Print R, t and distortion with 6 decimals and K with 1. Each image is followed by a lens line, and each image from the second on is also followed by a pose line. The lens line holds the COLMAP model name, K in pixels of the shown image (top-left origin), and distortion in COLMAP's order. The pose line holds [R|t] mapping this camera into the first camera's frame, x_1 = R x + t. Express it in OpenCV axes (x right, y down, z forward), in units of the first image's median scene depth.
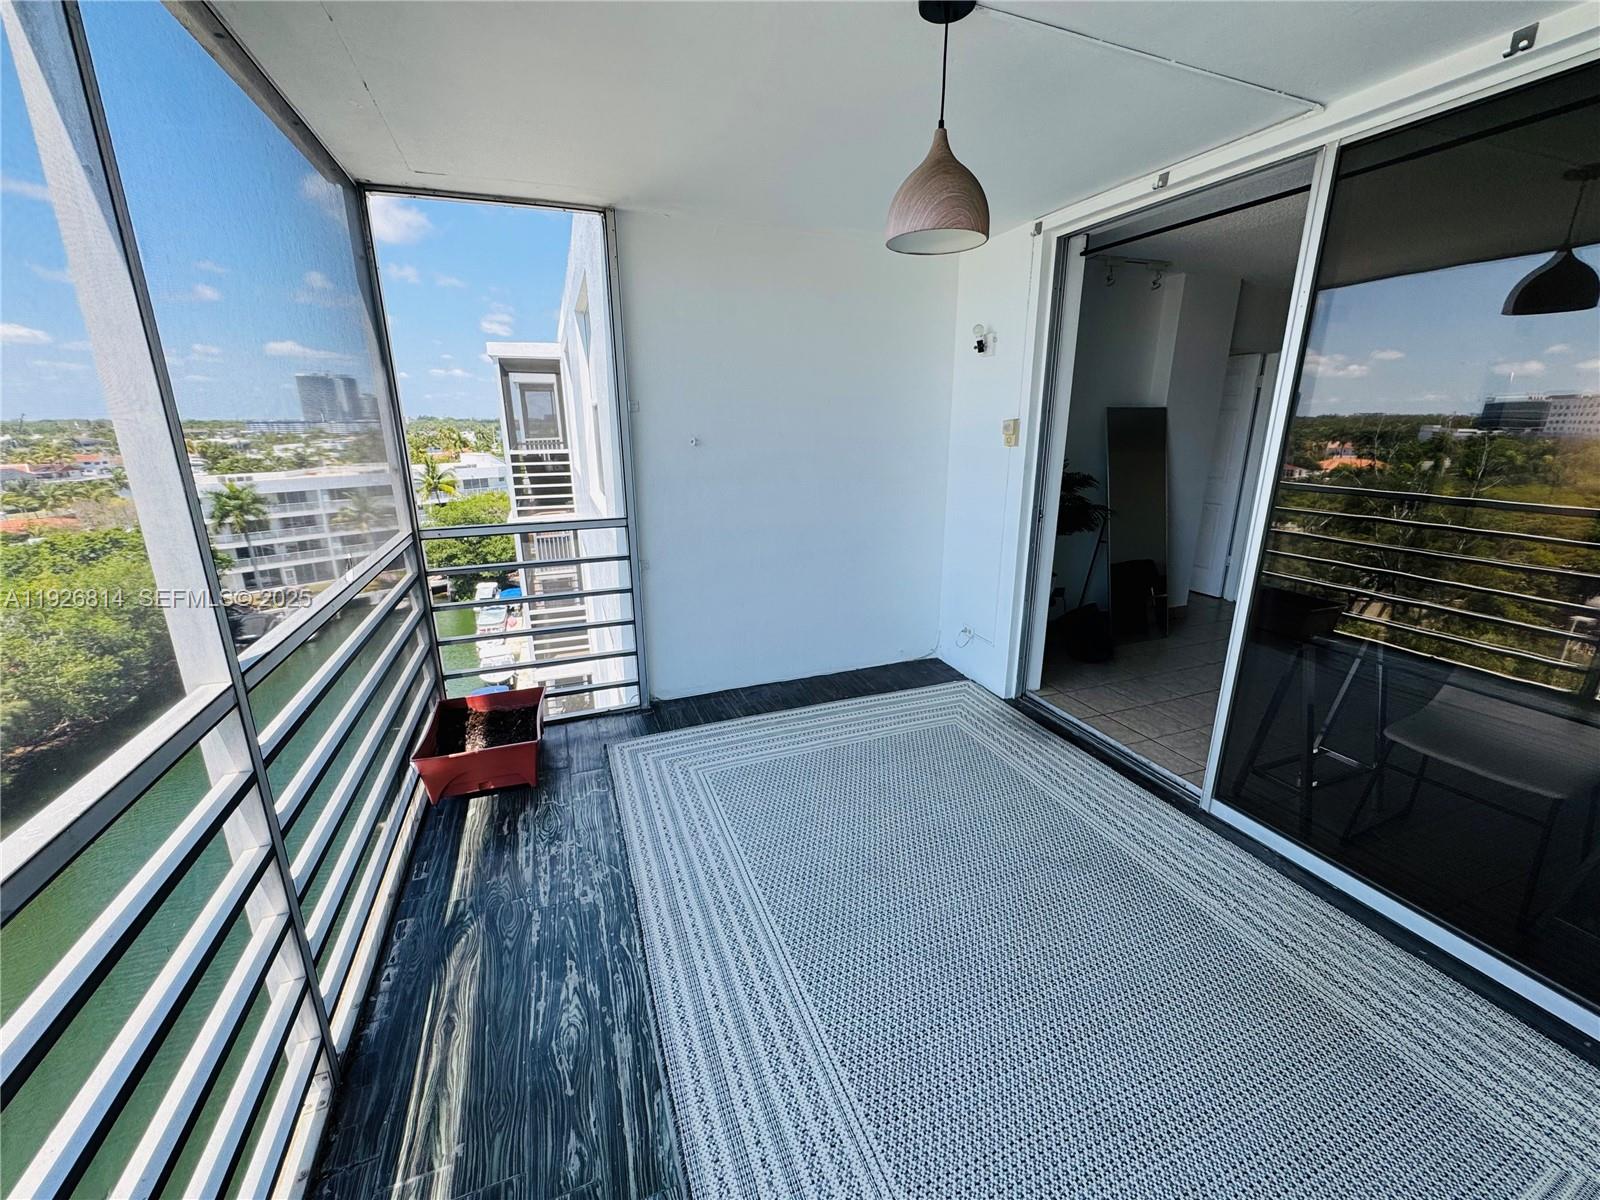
lens RADIAL K [[644.8, 0, 807.5], [0, 644.8, 597.2], [0, 0, 1]] dist [-0.003447, 0.000555]
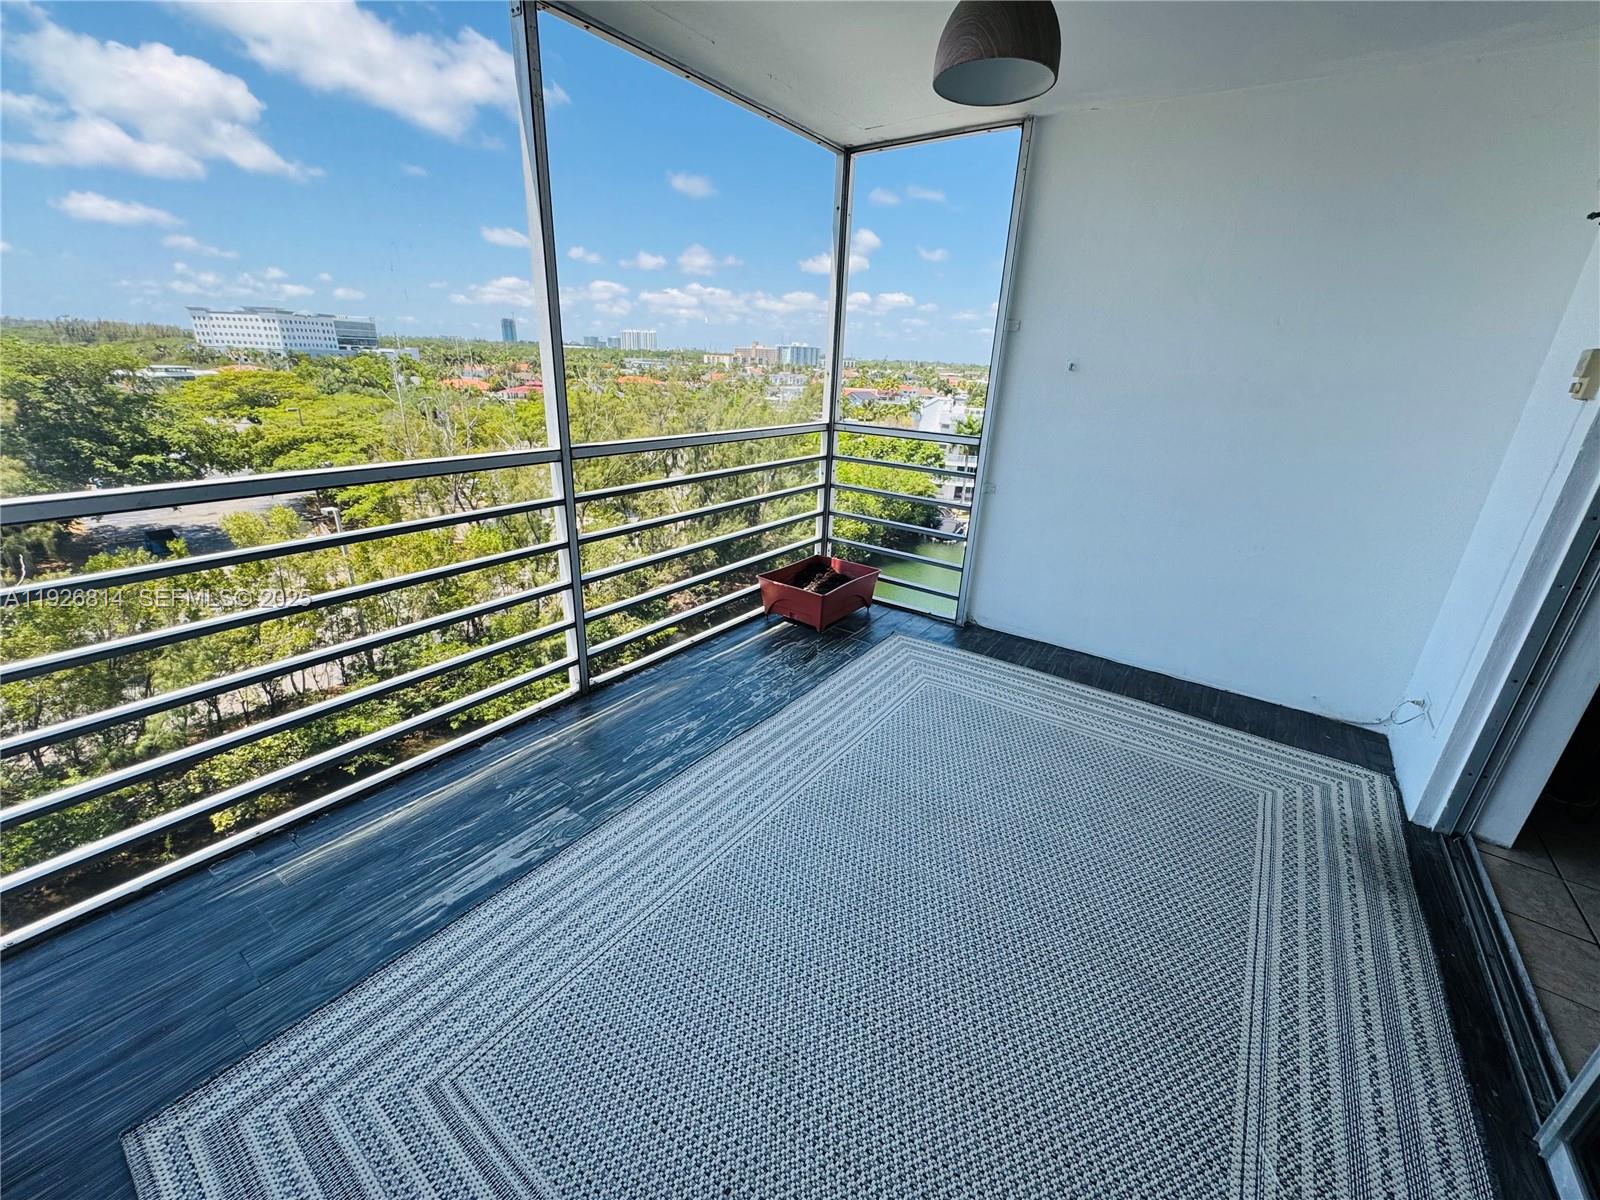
lens RADIAL K [[644.8, 0, 798.8], [0, 644.8, 598.8], [0, 0, 1]] dist [-0.003447, 0.000555]
pose [[0.543878, 0.319545, -0.775944, 0.340891], [-0.267150, 0.942486, 0.200877, -0.007191], [0.795505, 0.098040, 0.597963, 0.134160]]
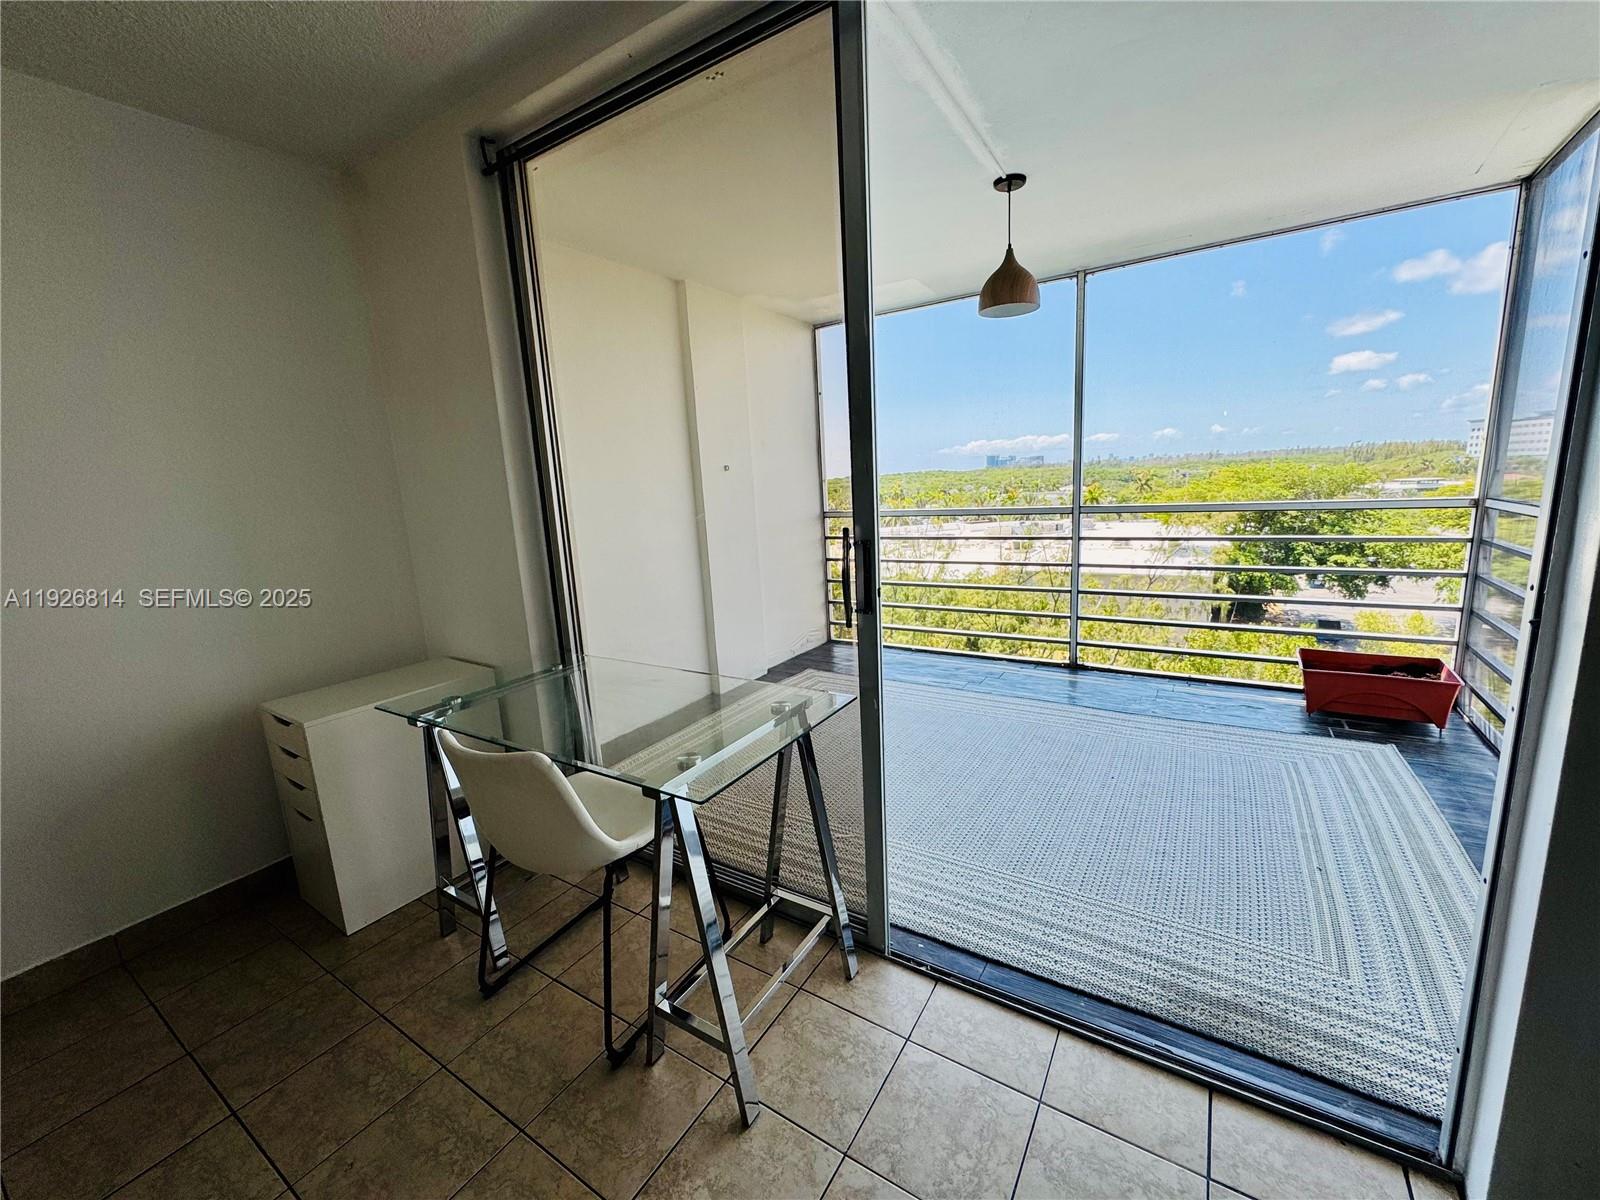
lens RADIAL K [[644.8, 0, 801.8], [0, 644.8, 595.9], [0, 0, 1]] dist [-0.003447, 0.000555]
pose [[-0.803292, 0.151768, -0.575924, 0.640224], [-0.106936, 0.914521, 0.390149, -0.173376], [0.585907, 0.374991, -0.718398, 0.802180]]
